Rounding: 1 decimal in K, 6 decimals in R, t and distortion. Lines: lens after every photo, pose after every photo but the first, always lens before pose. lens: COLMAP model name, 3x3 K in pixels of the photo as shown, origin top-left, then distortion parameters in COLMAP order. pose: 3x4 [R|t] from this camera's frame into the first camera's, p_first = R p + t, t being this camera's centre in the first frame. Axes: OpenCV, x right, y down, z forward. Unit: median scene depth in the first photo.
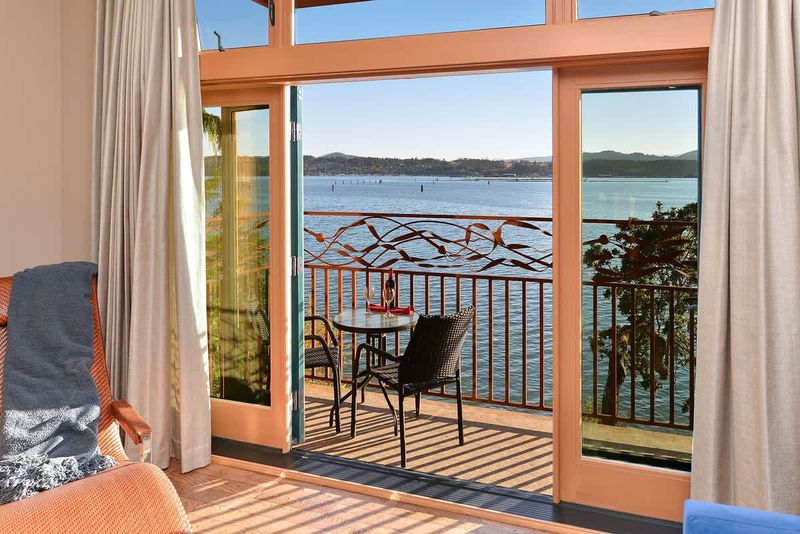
lens RADIAL K [[2103.4, 0, 400.0], [0, 2103.4, 267.0], [0, 0, 1]] dist [0.001738, 0.057475]
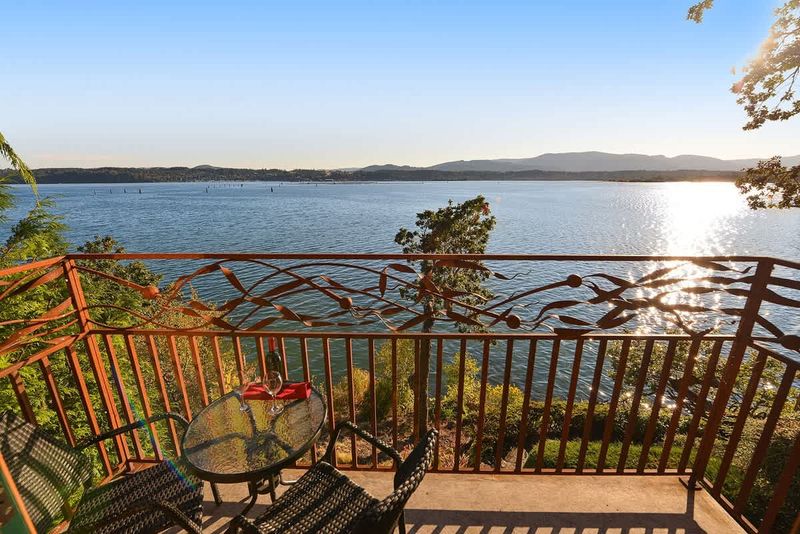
lens RADIAL K [[358.5, 0, 400.0], [0, 358.5, 267.0], [0, 0, 1]] dist [-0.000943, -0.000045]
pose [[0.925104, -0.099078, 0.366561, -0.005366], [0.019587, 0.976525, 0.214513, -0.044576], [-0.379209, -0.191267, 0.905327, 0.879319]]
